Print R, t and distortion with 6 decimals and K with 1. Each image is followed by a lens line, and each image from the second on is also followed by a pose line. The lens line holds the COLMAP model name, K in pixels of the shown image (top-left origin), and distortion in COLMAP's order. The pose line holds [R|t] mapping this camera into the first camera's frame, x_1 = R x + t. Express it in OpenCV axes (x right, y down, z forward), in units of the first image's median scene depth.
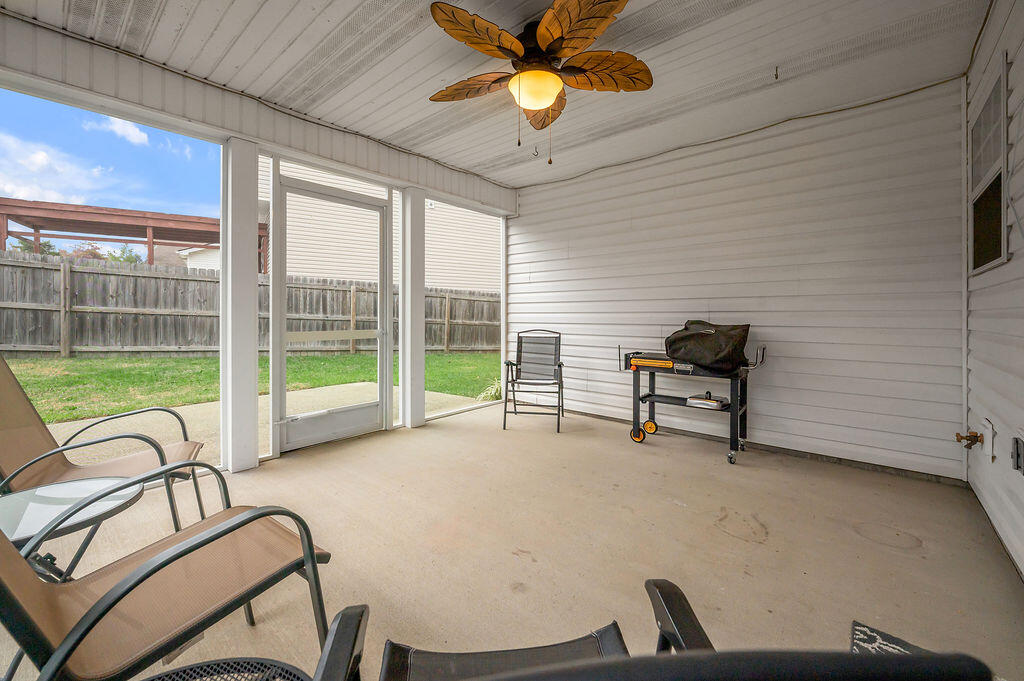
lens RADIAL K [[416.4, 0, 507.2], [0, 416.4, 315.8], [0, 0, 1]] dist [-0.000702, -0.000032]
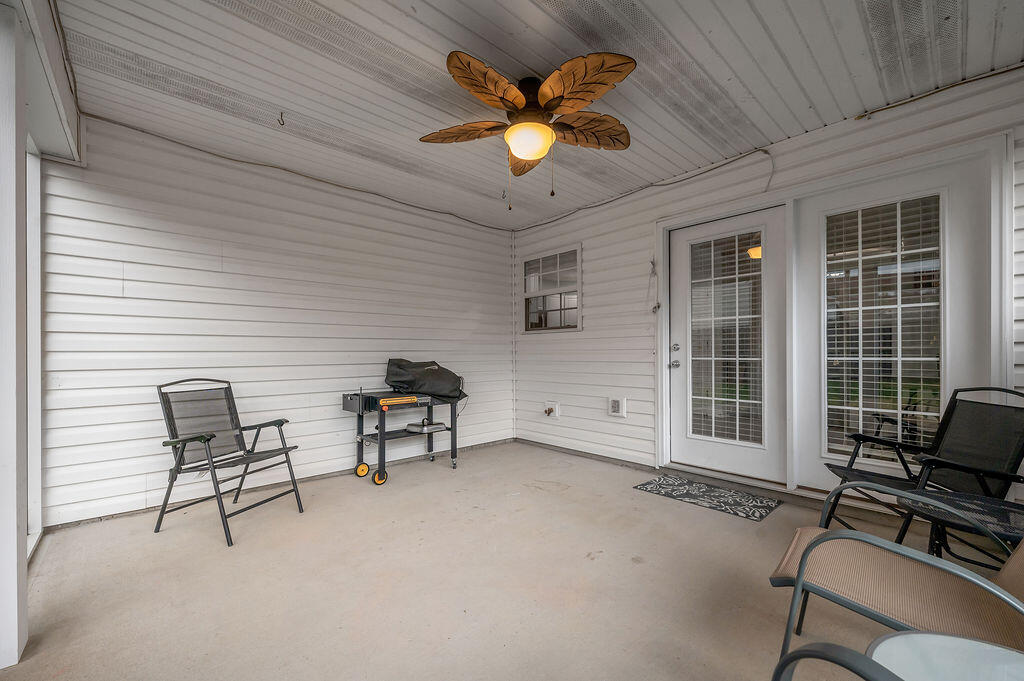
lens RADIAL K [[412.9, 0, 513.1], [0, 412.9, 351.6], [0, 0, 1]] dist [-0.000264, 0.000016]
pose [[0.104679, 0.002996, 0.994502, -0.492422], [0.006945, 0.999969, -0.003744, -0.001287], [-0.994482, 0.007299, 0.104655, 0.469577]]
